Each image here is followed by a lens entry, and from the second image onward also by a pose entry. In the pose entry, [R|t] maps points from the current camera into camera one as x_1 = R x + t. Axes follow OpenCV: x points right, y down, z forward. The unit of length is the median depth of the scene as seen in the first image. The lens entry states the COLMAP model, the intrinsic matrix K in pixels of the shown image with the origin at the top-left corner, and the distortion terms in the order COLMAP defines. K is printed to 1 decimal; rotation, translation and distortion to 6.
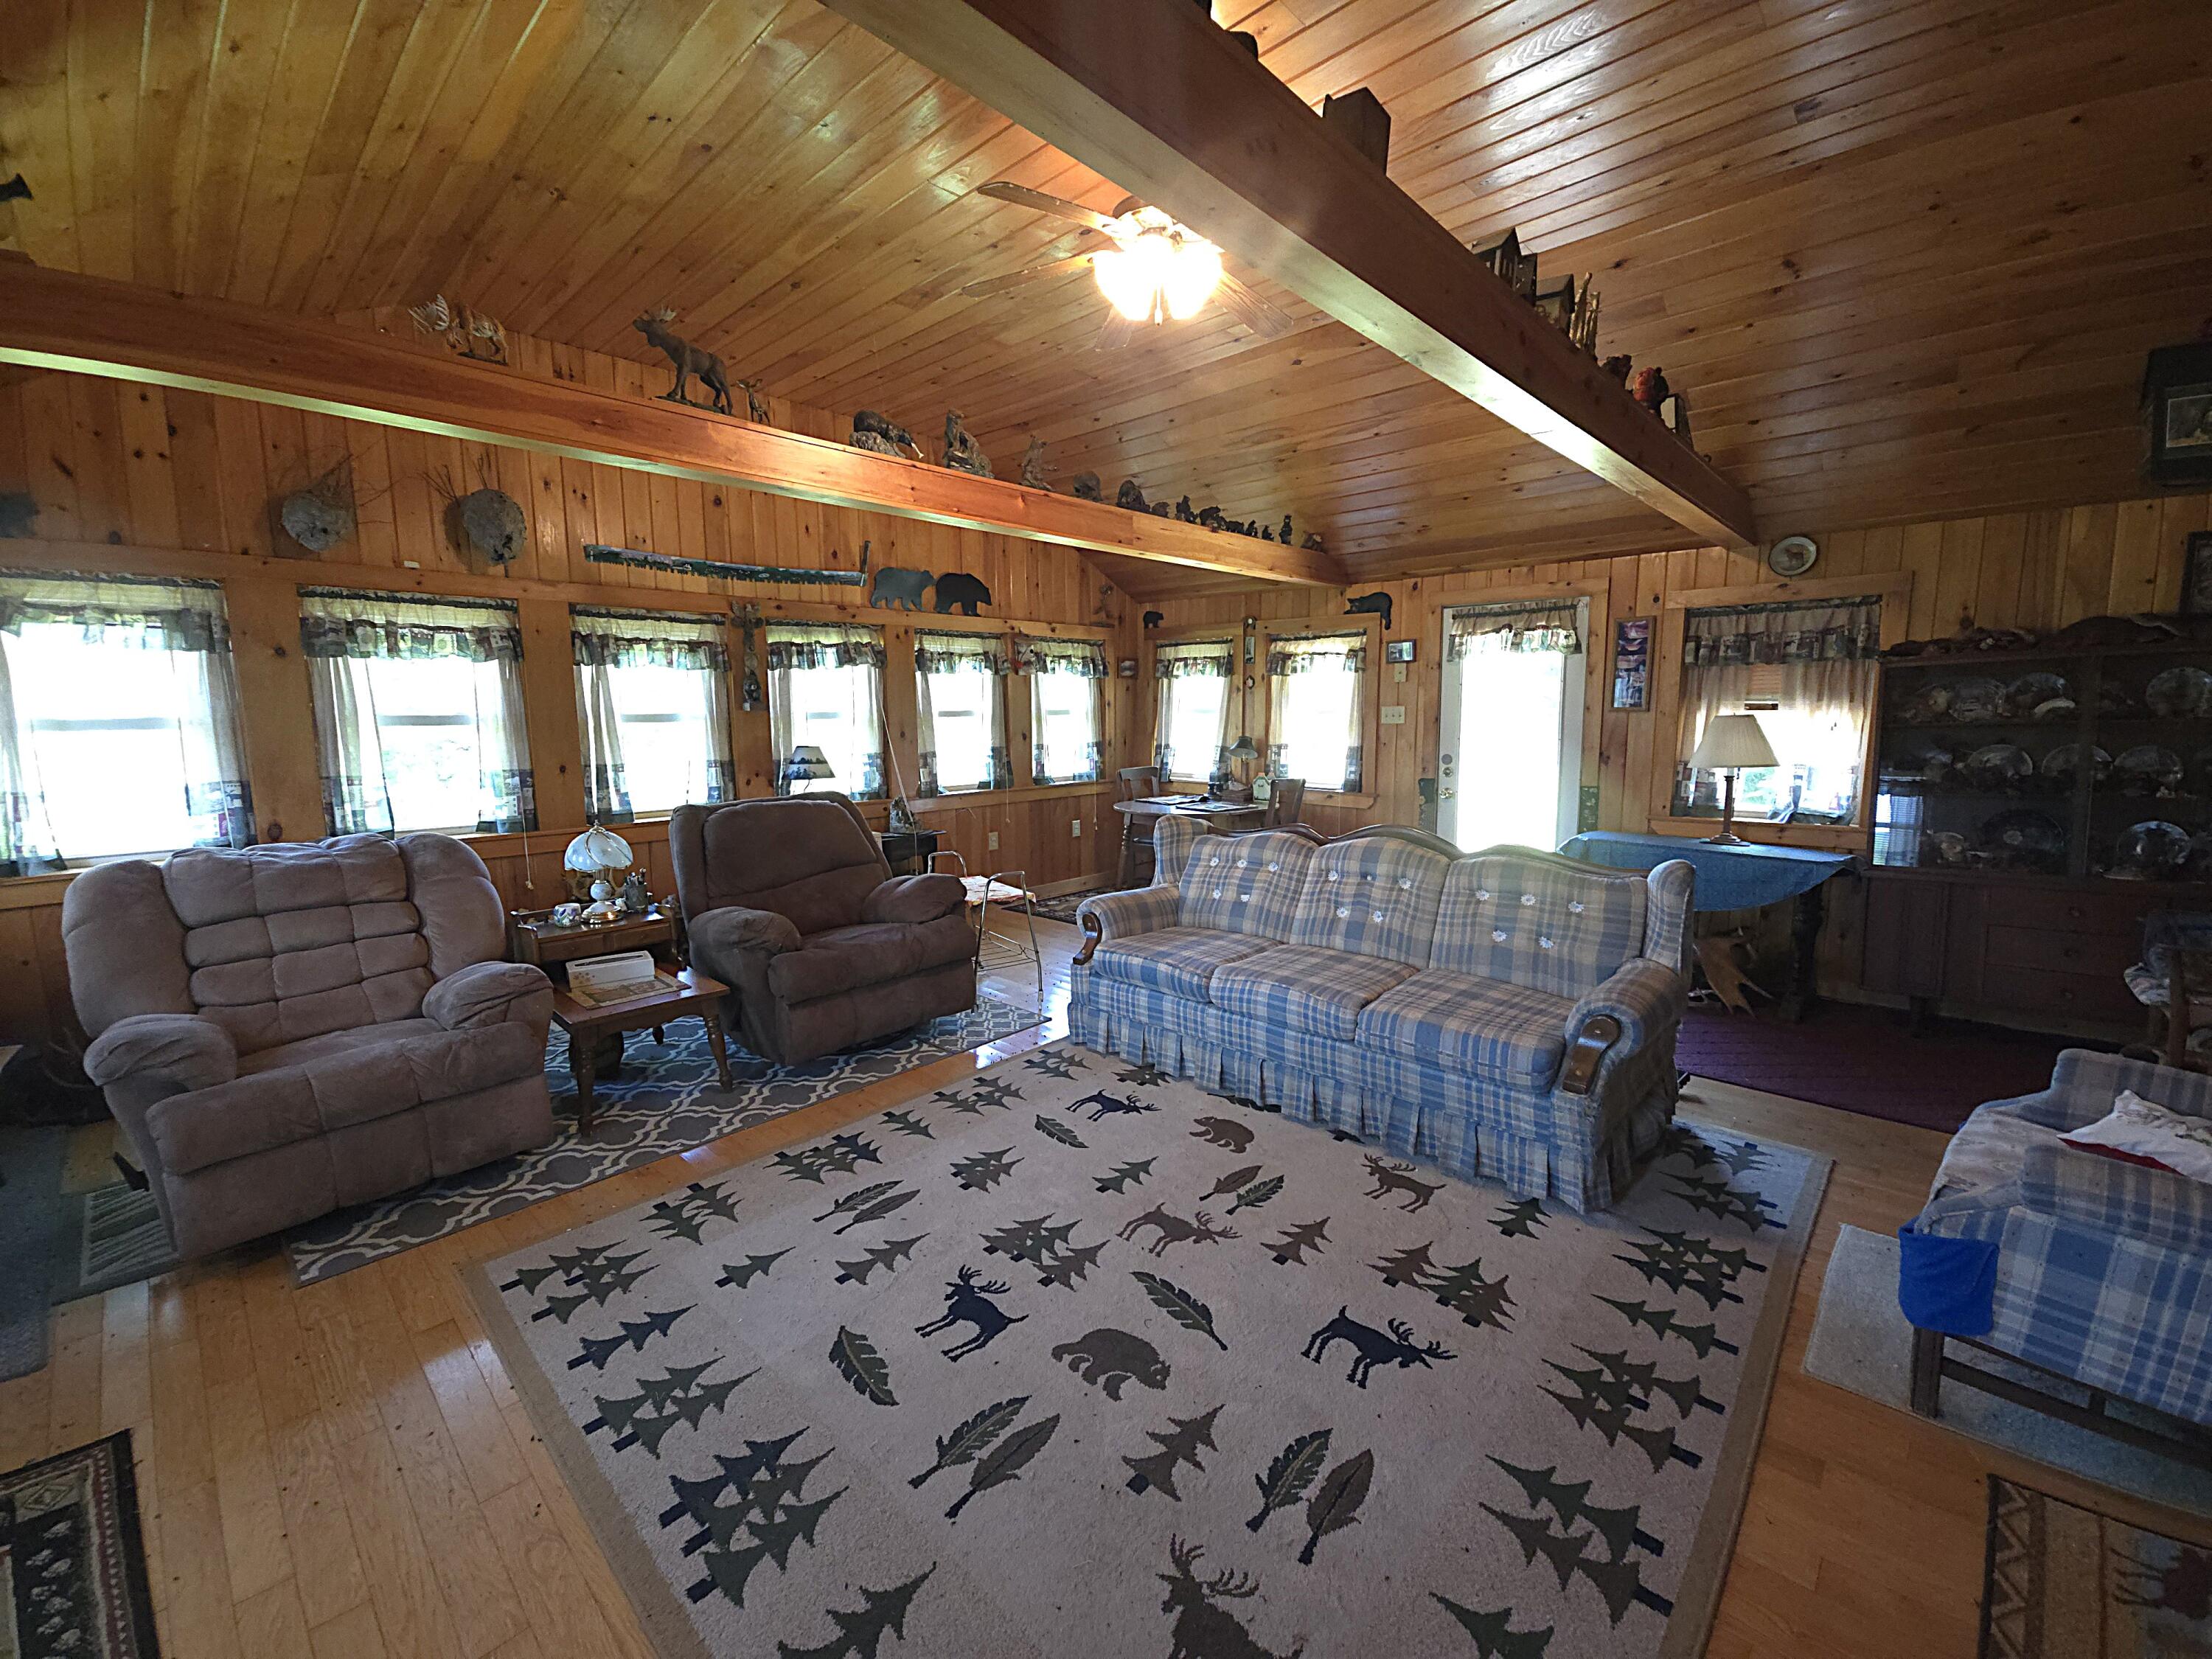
lens RADIAL K [[900.8, 0, 1100.7], [0, 900.8, 834.7], [0, 0, 1]] dist [-0.000392, -0.000599]
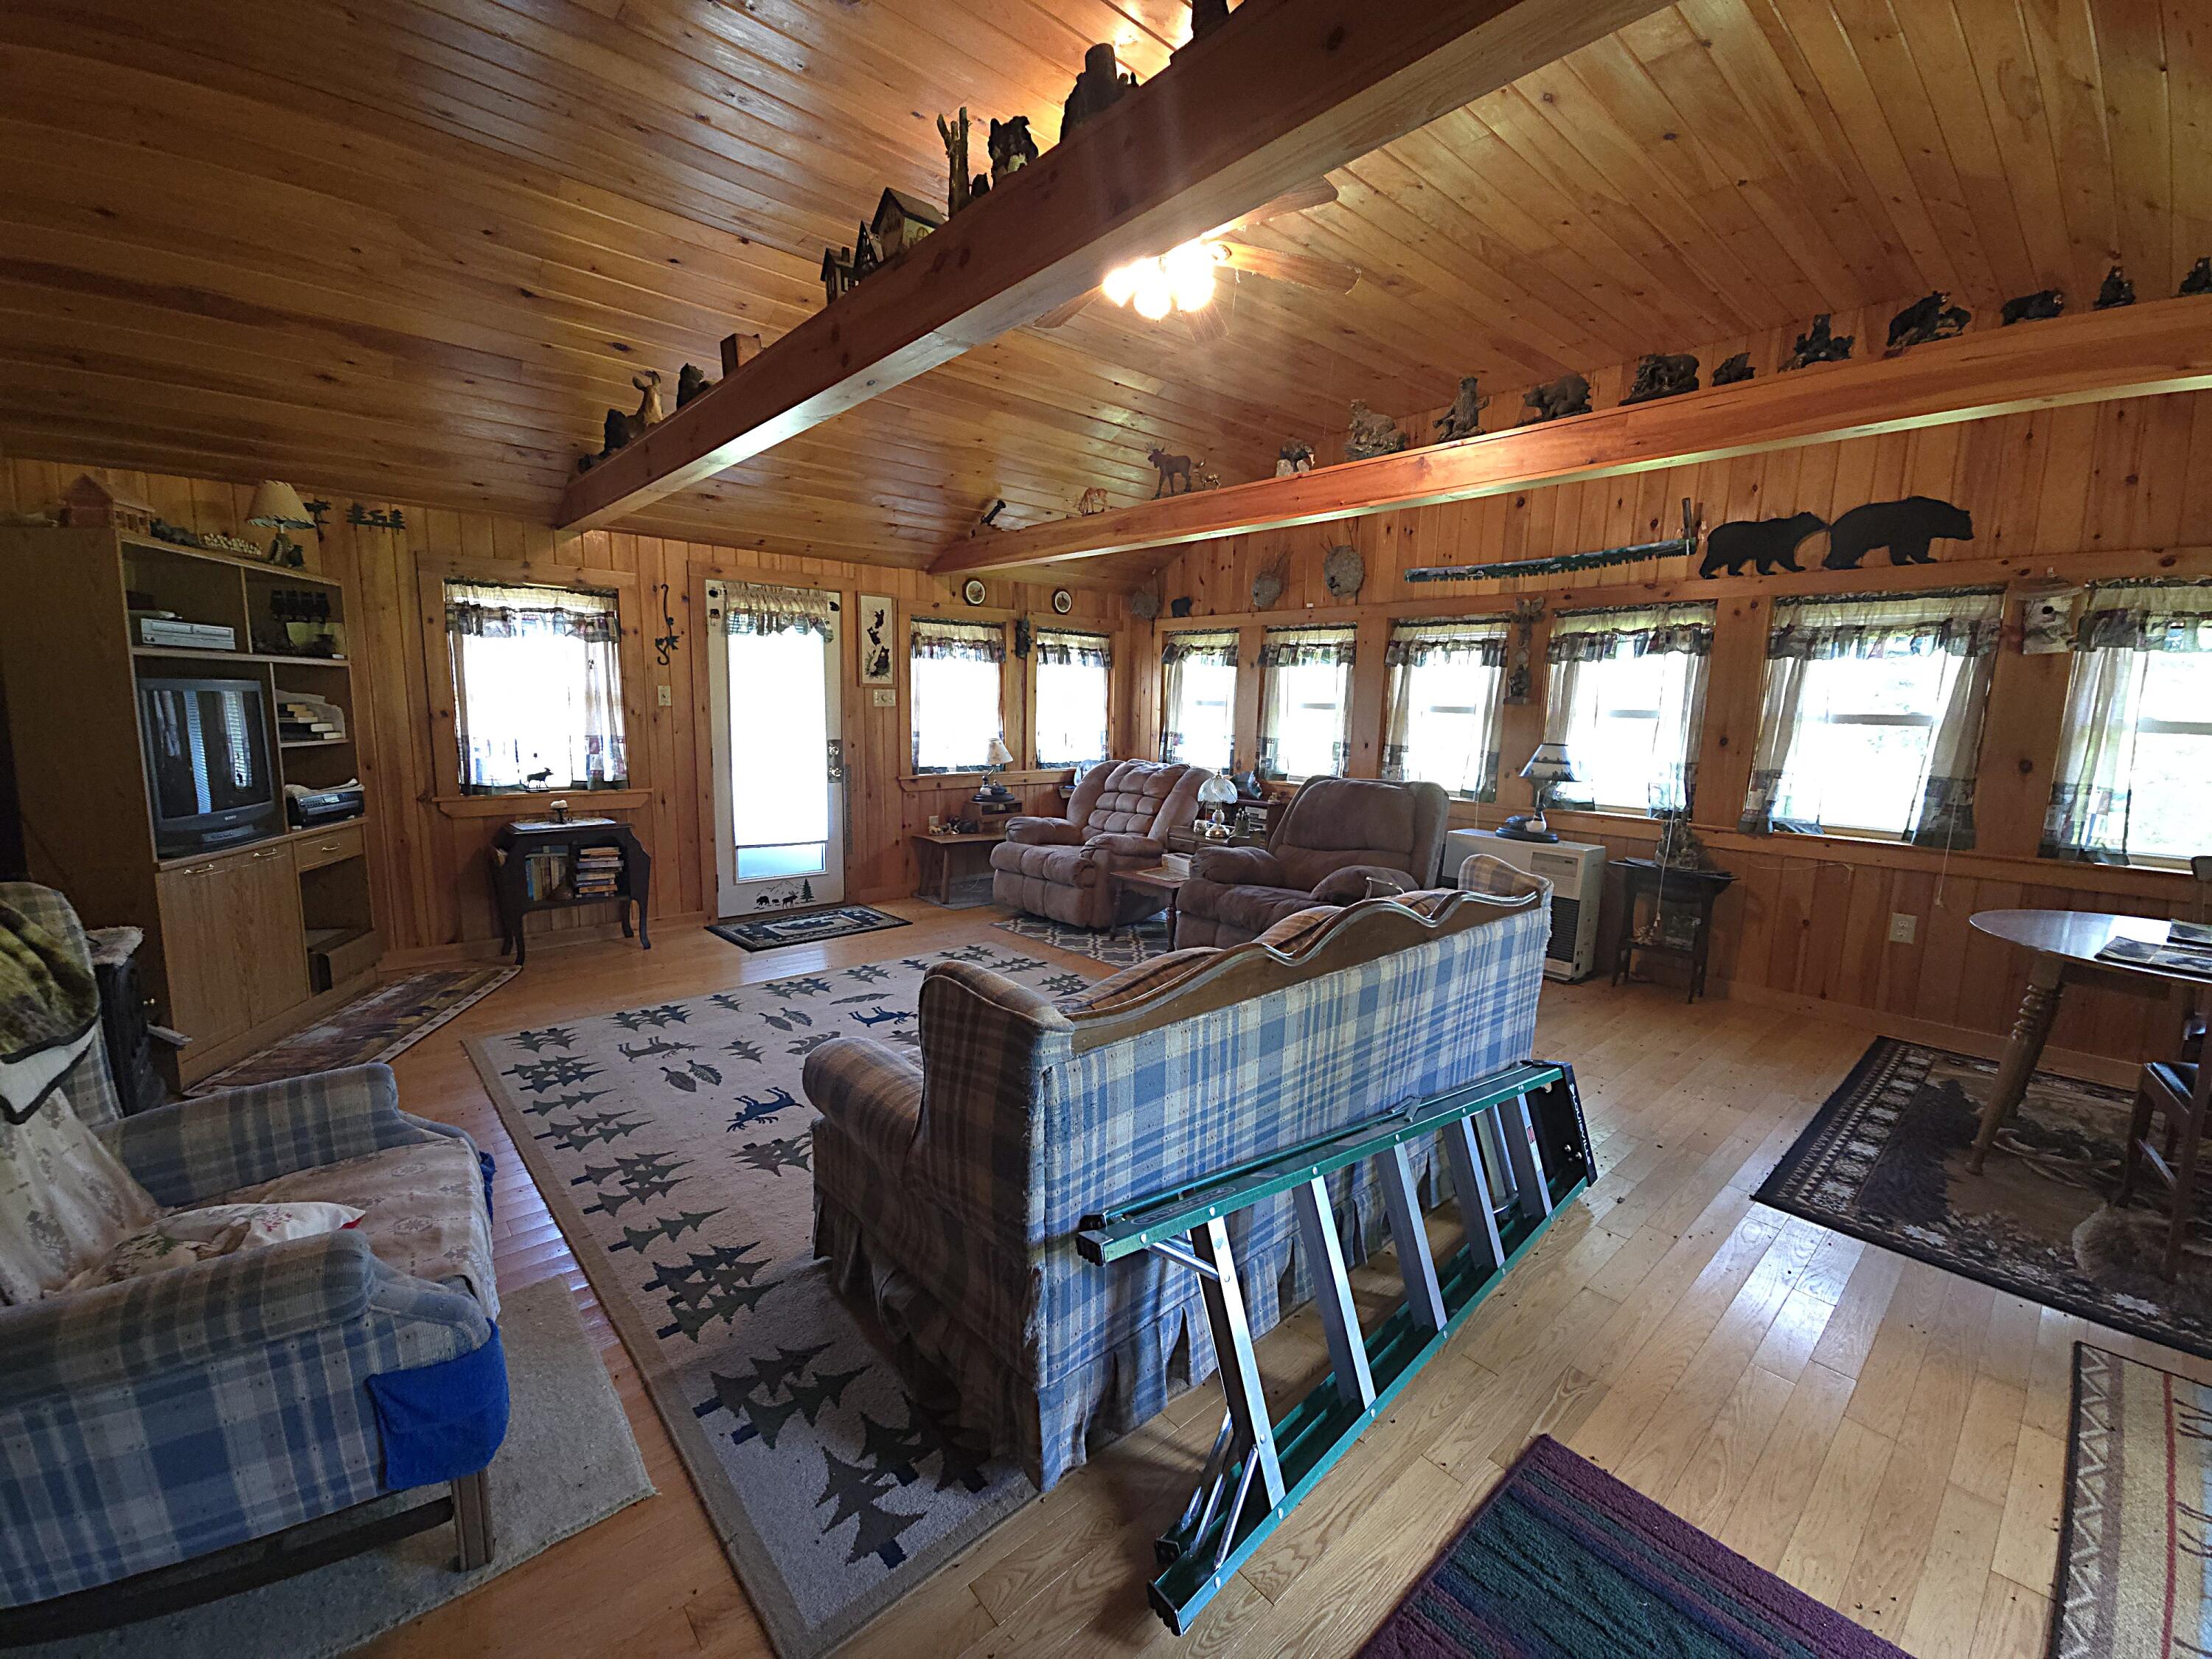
lens RADIAL K [[900.8, 0, 1102.9], [0, 900.8, 836.9], [0, 0, 1]] dist [-0.000392, -0.000599]
pose [[-0.082236, 0.156709, -0.984215, 0.967114], [-0.159721, 0.972723, 0.168225, -0.130158], [0.983731, 0.171034, -0.054963, 0.904428]]
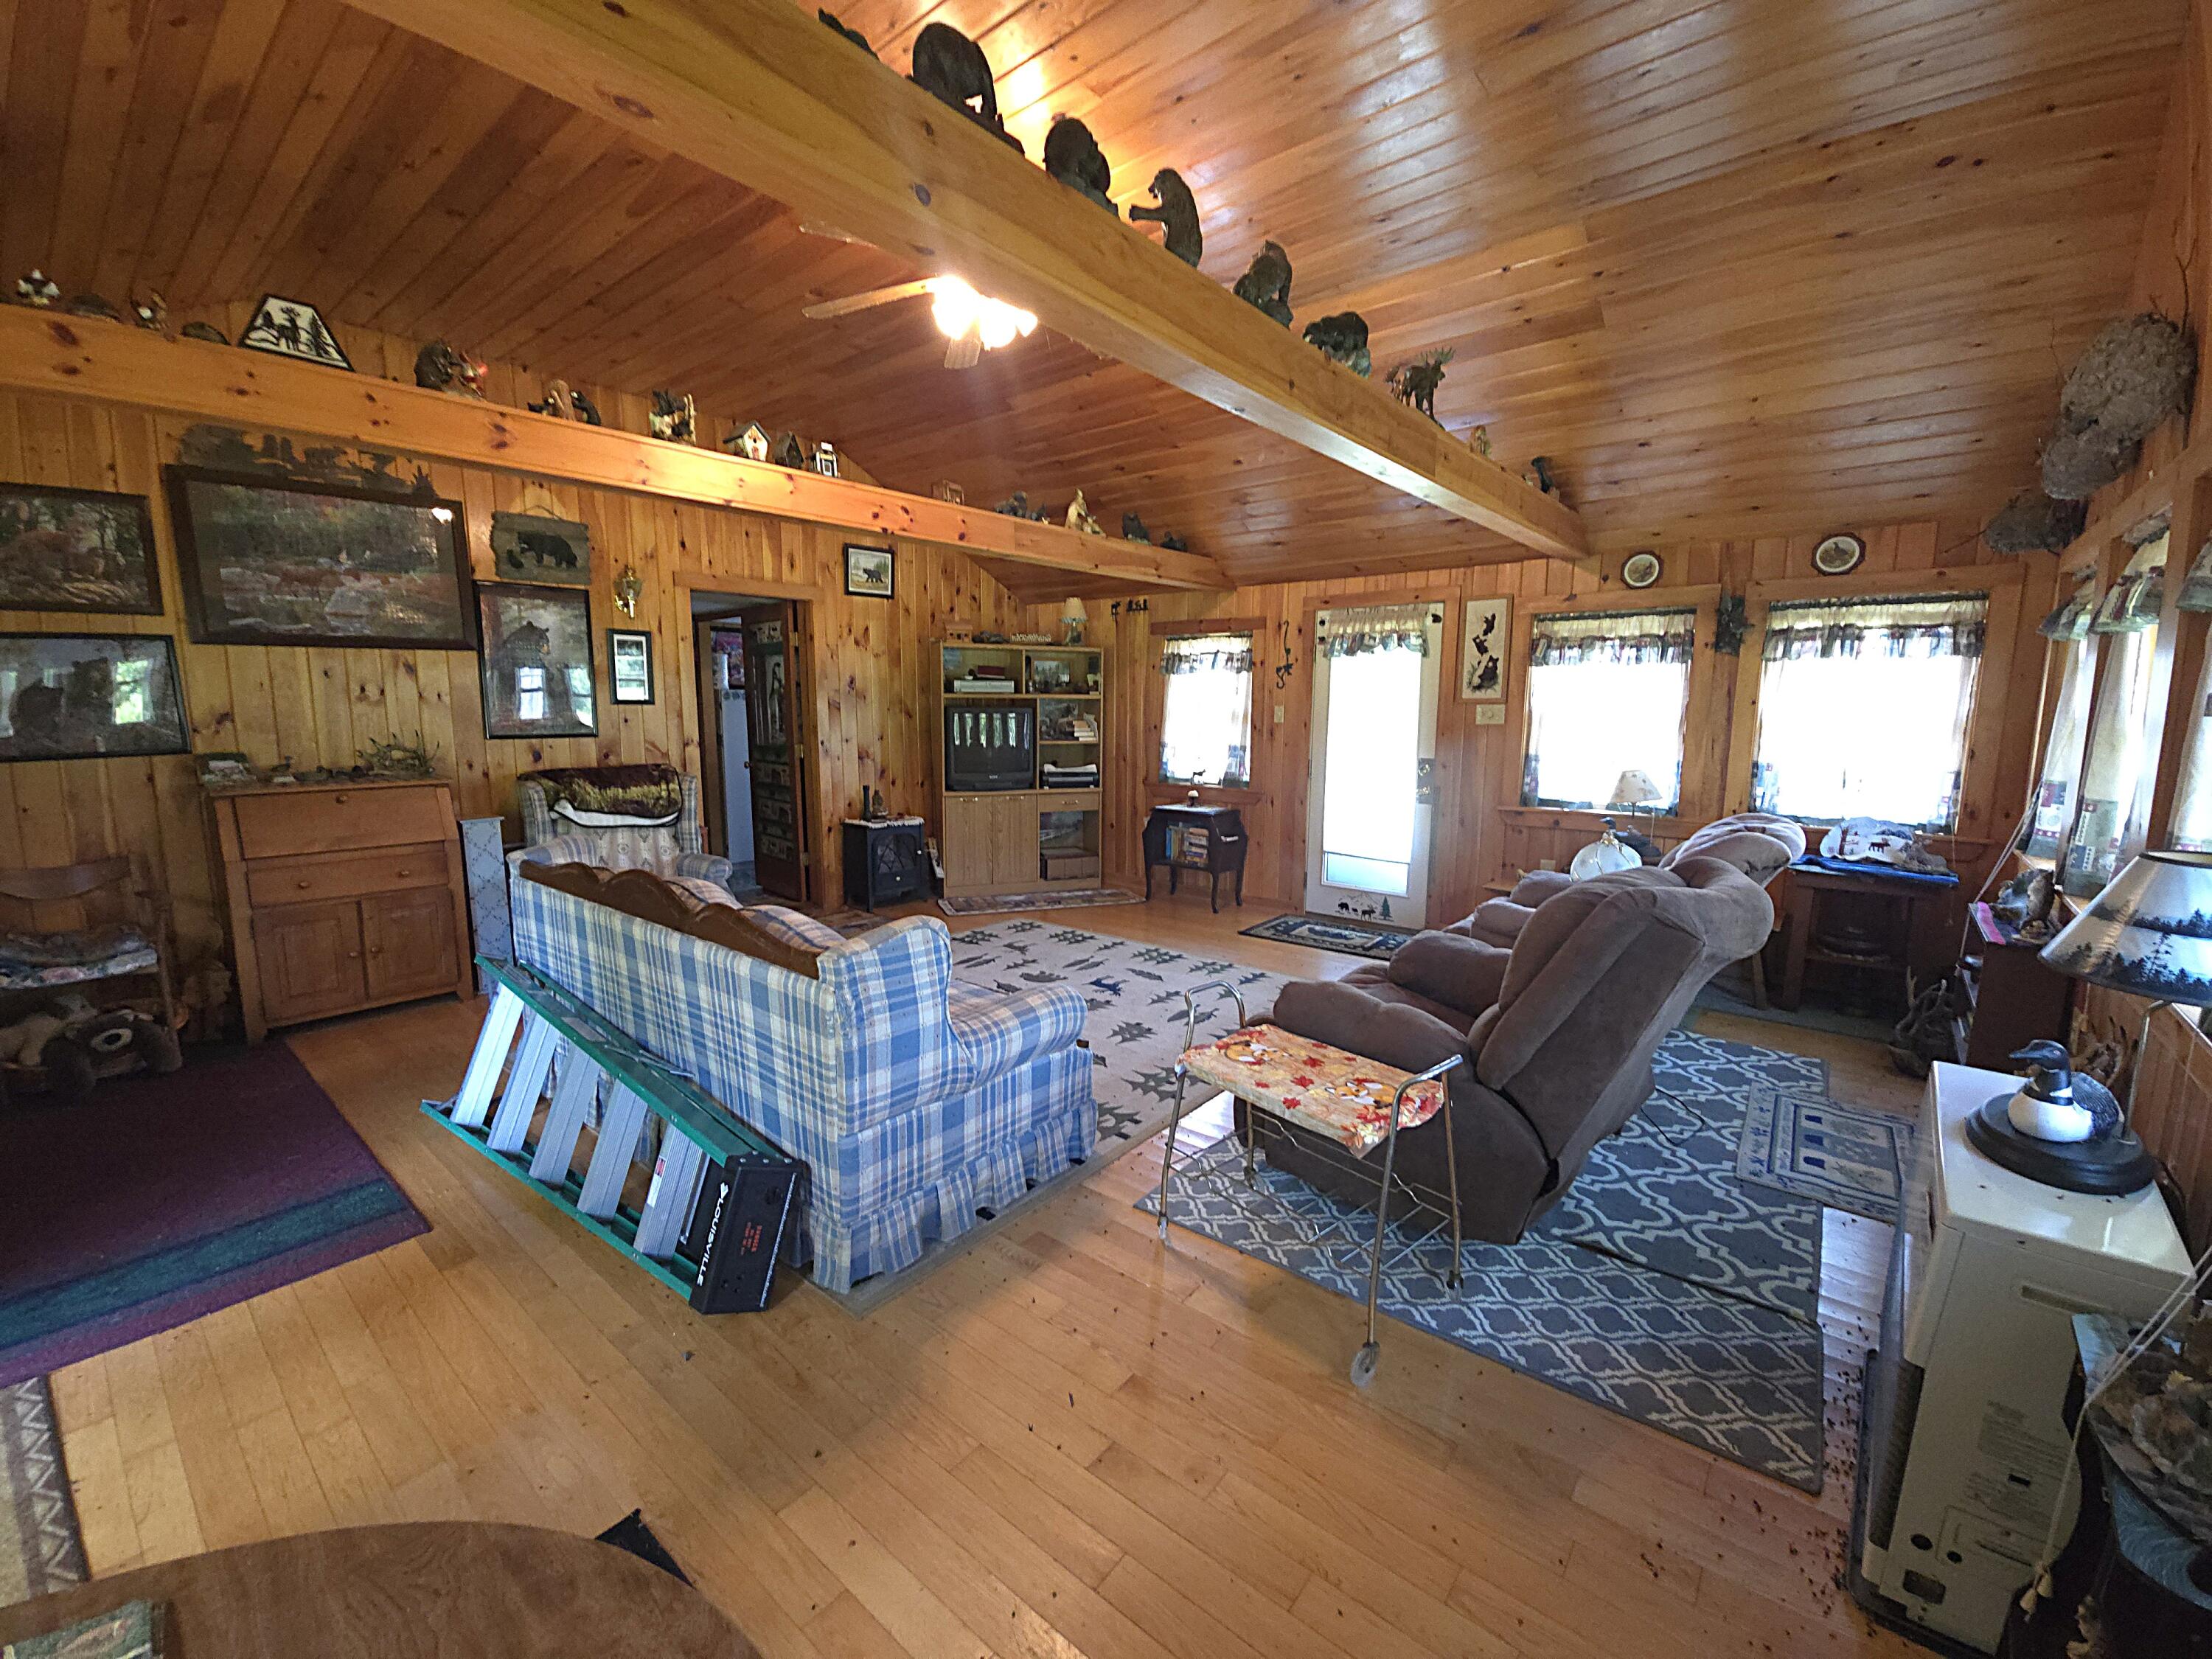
lens RADIAL K [[900.8, 0, 1098.2], [0, 900.8, 832.5], [0, 0, 1]] dist [-0.000392, -0.000599]
pose [[-0.997856, 0.014130, -0.063902, 0.007421], [-0.004163, 0.960733, 0.277444, -0.258299], [0.065313, 0.277115, -0.958614, 1.813570]]
